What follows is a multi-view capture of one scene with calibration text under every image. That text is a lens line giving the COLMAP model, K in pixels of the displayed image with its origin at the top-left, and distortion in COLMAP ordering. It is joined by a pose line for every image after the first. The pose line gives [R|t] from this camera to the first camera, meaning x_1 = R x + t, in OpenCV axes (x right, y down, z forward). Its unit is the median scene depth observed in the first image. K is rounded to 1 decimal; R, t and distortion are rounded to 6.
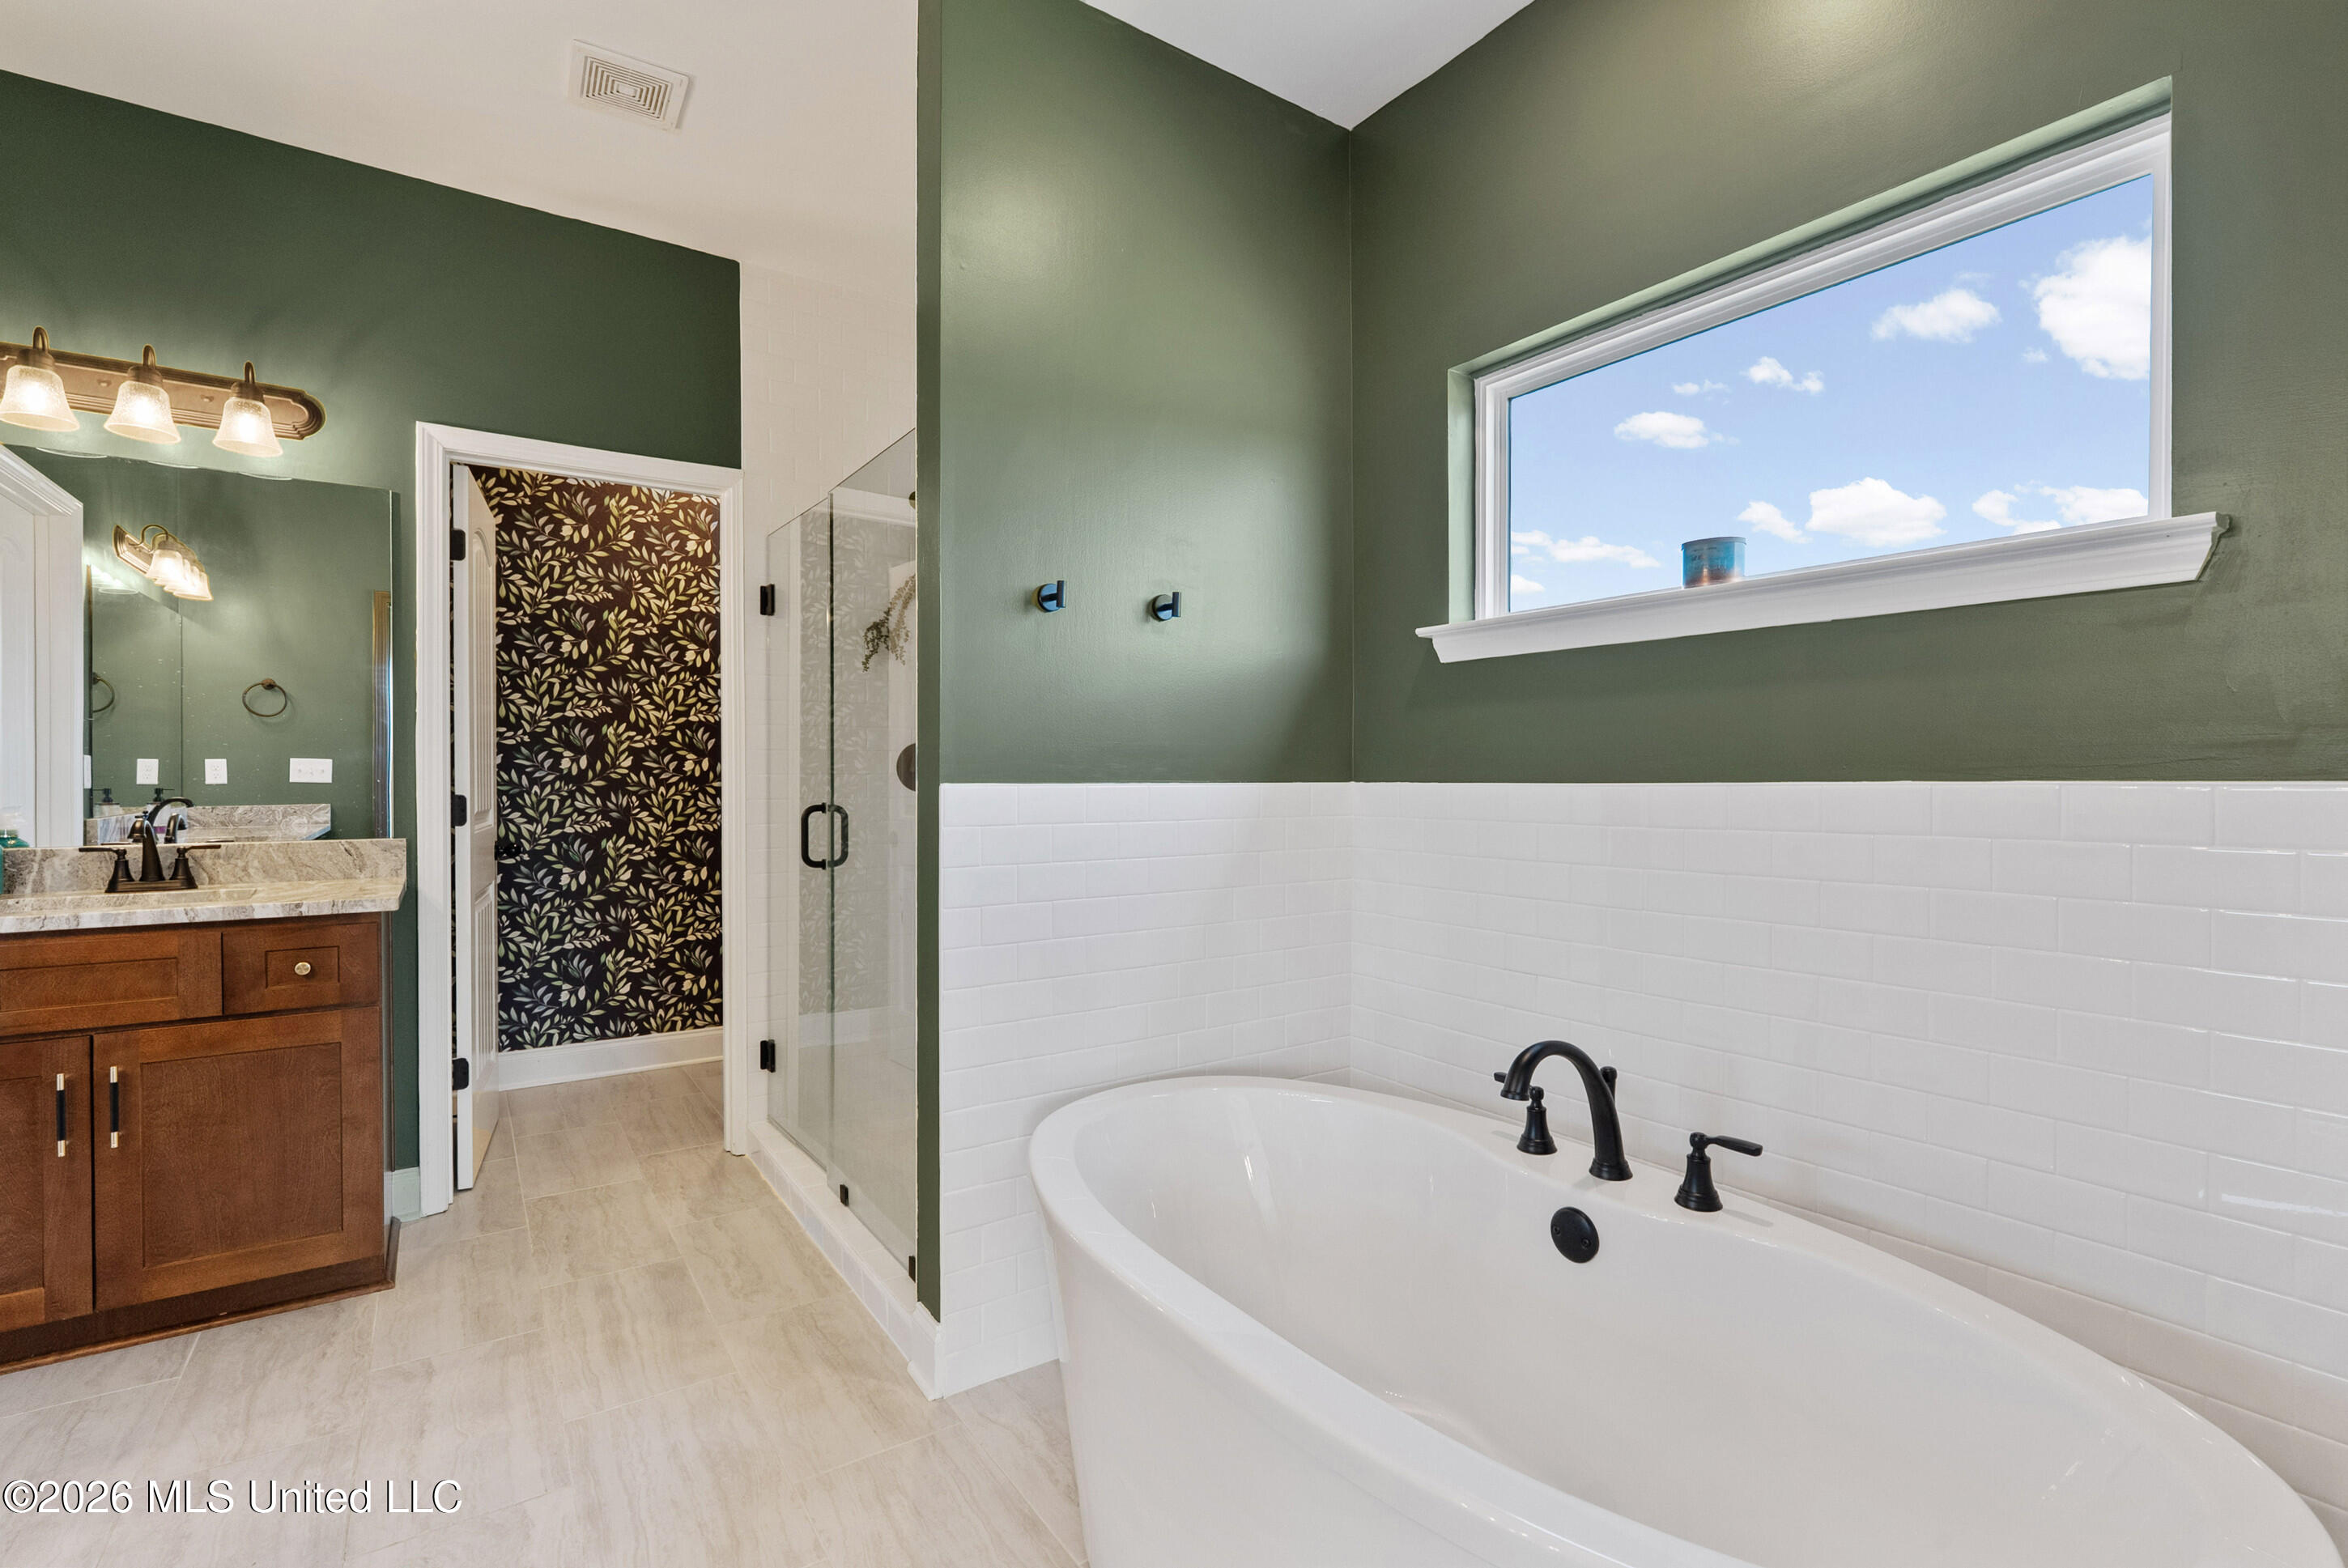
lens RADIAL K [[1059.1, 0, 1175.9], [0, 1059.1, 789.2], [0, 0, 1]] dist [-0.006378, 0.000121]
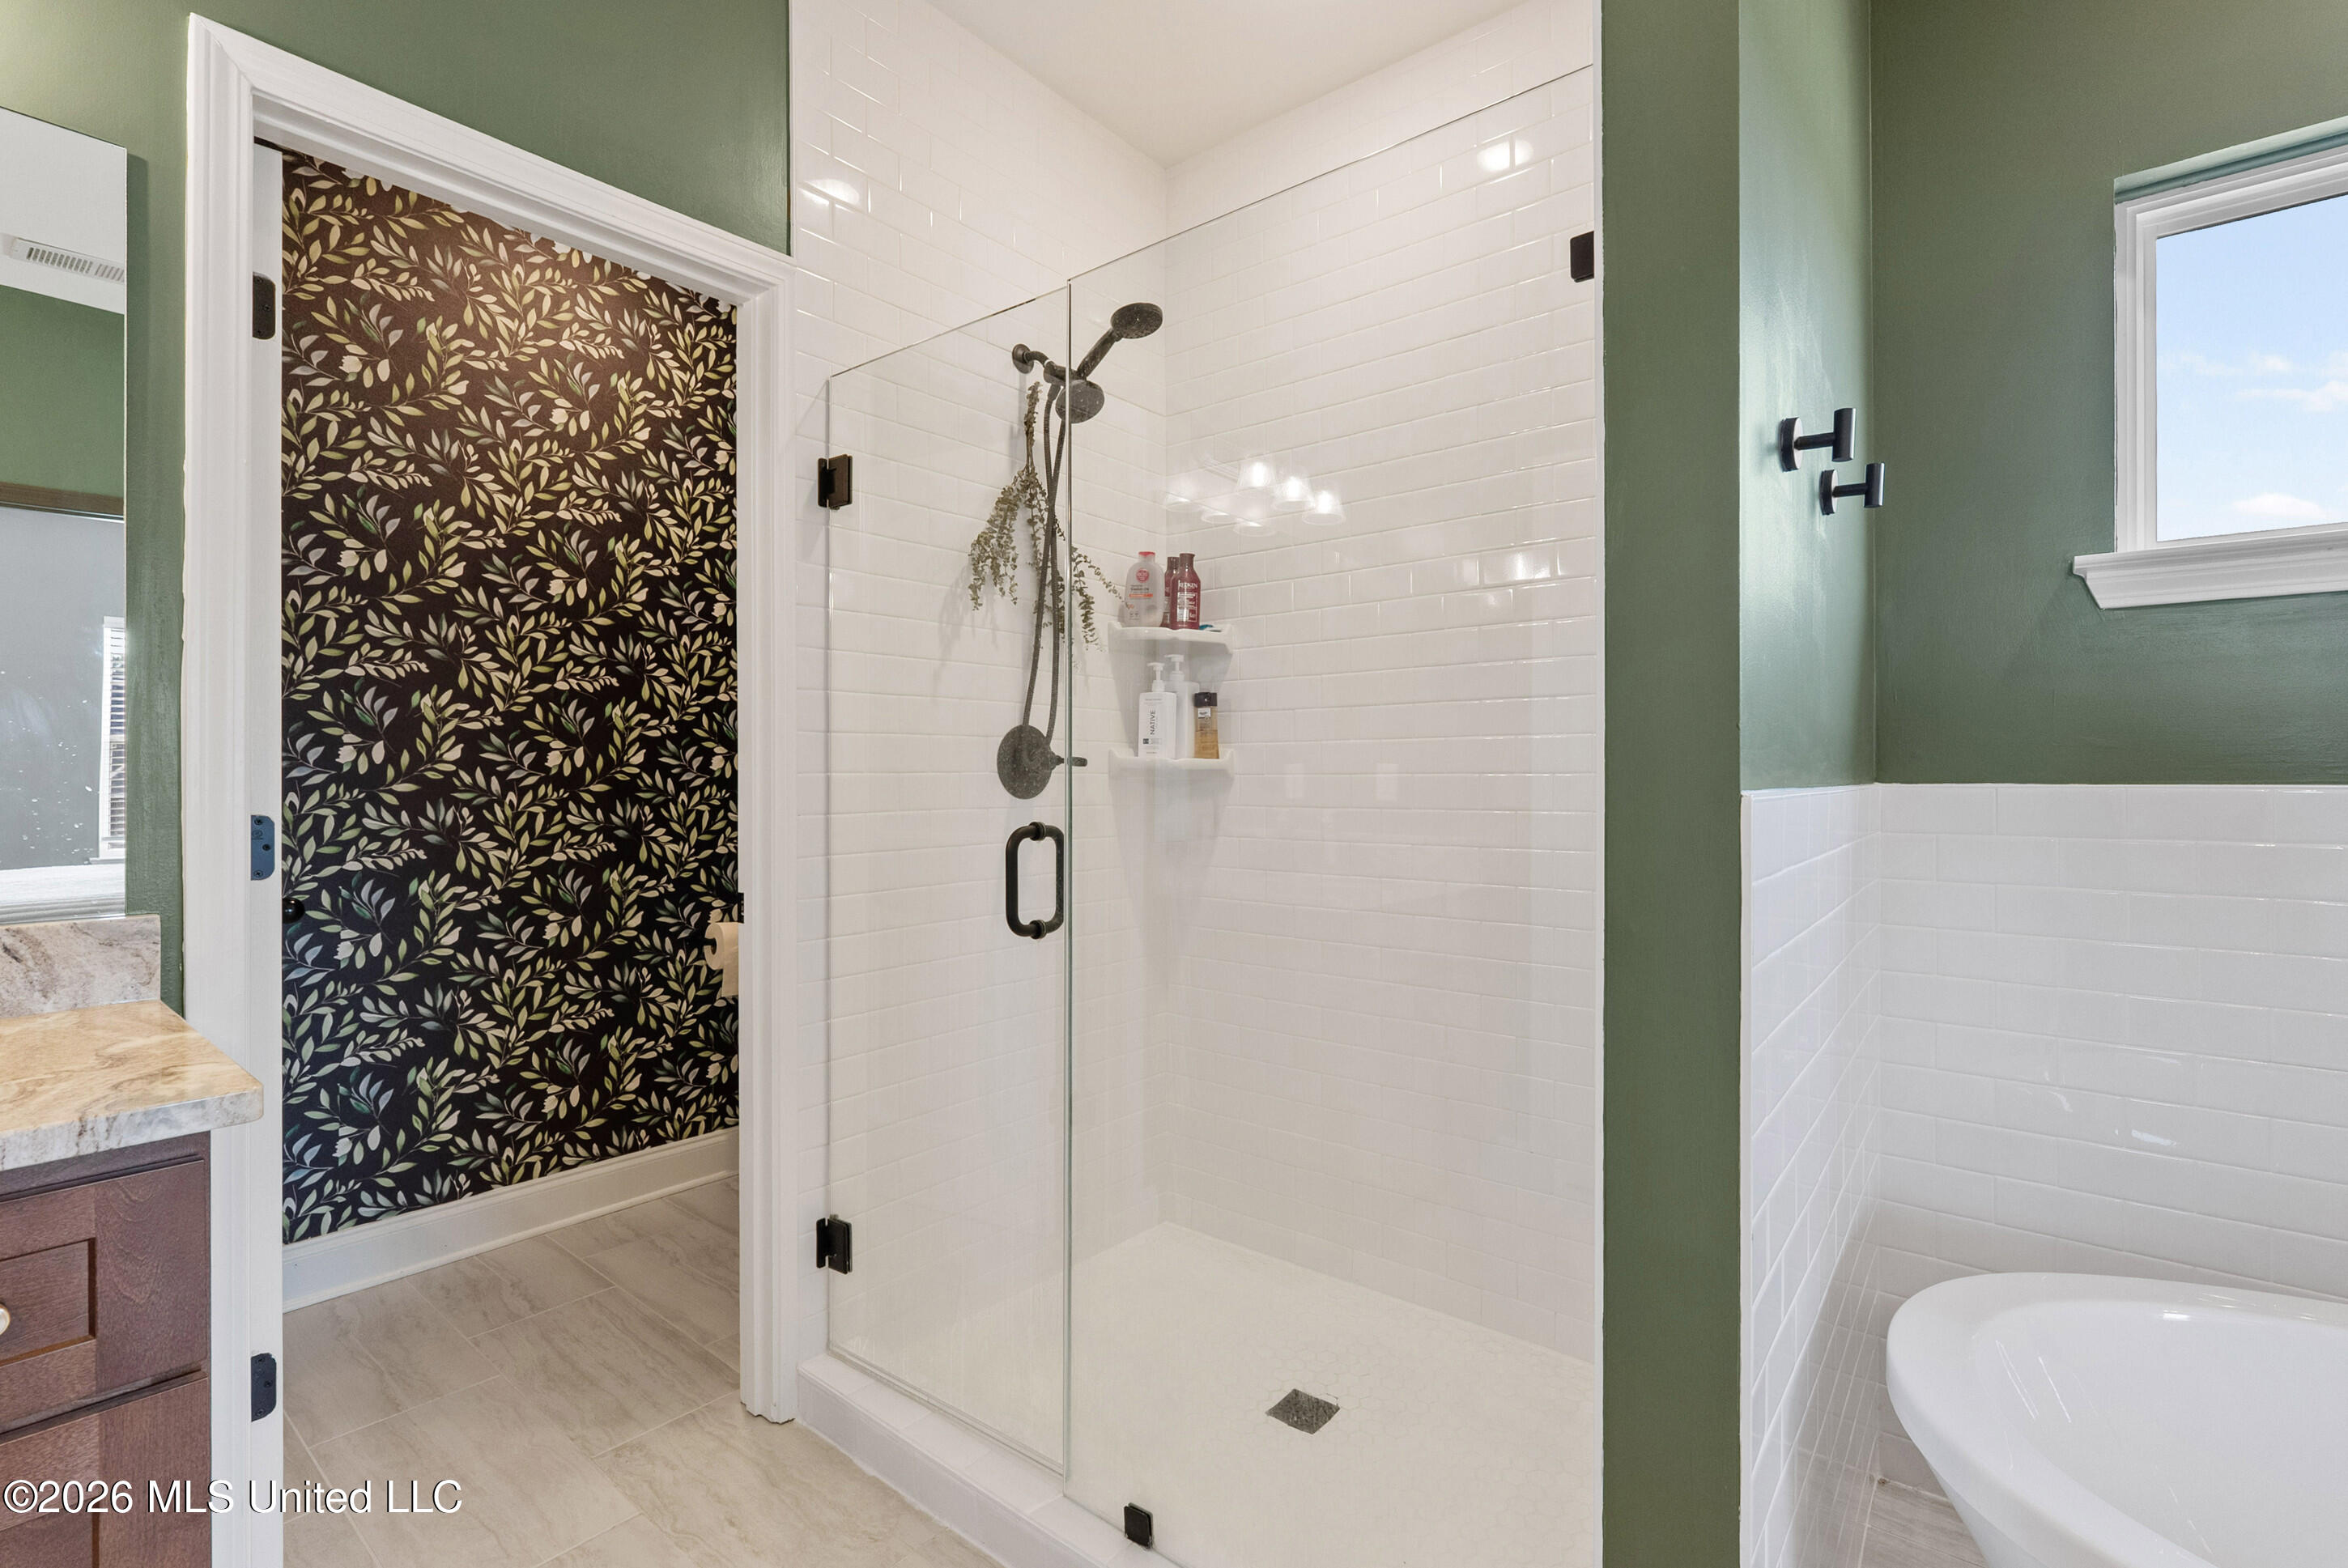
lens RADIAL K [[1059.7, 0, 1172.9], [0, 1059.7, 773.5], [0, 0, 1]] dist [-0.003429, -0.000048]
pose [[0.959896, -0.001398, 0.280354, -0.376200], [0.004588, 0.999932, -0.010723, -0.006567], [-0.280320, 0.011579, 0.959837, 0.377209]]
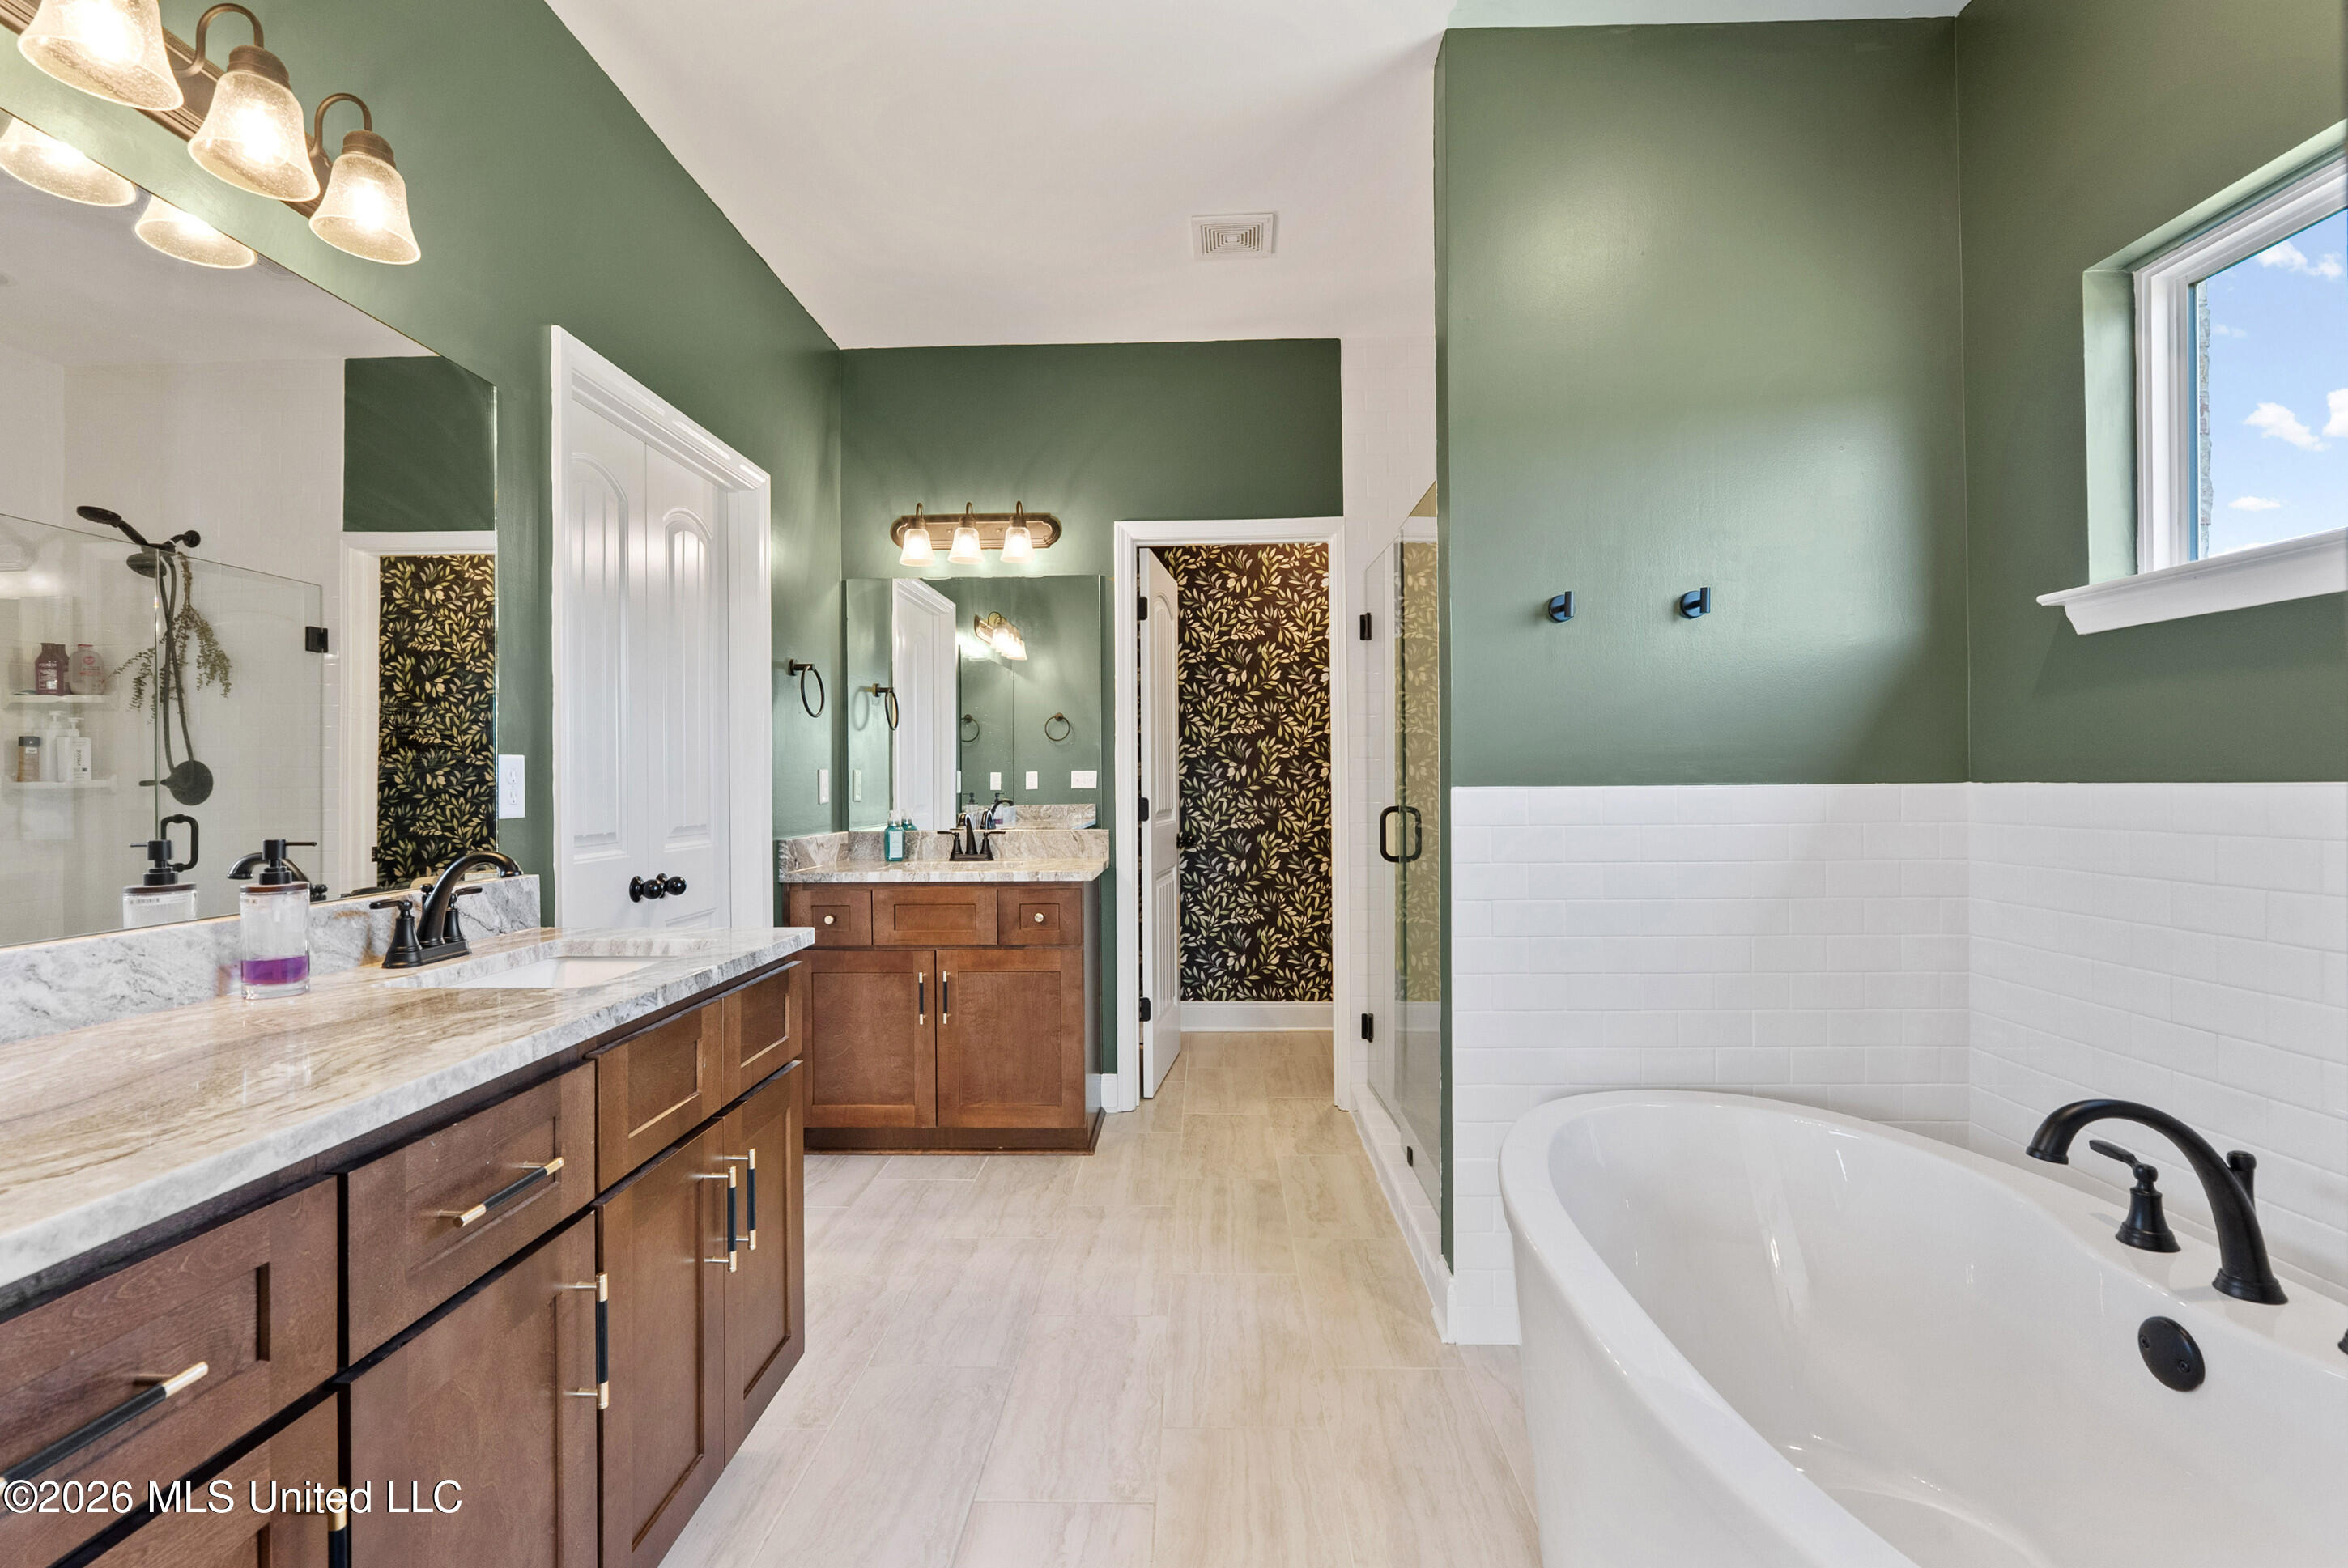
lens RADIAL K [[1058.4, 0, 1174.0], [0, 1058.4, 784.0], [0, 0, 1]] dist [-0.017674, 0.009197]
pose [[0.806102, -0.006459, -0.591742, 0.122743], [0.001801, 0.999963, -0.008461, -0.000133], [0.591774, 0.005755, 0.806083, -0.039822]]
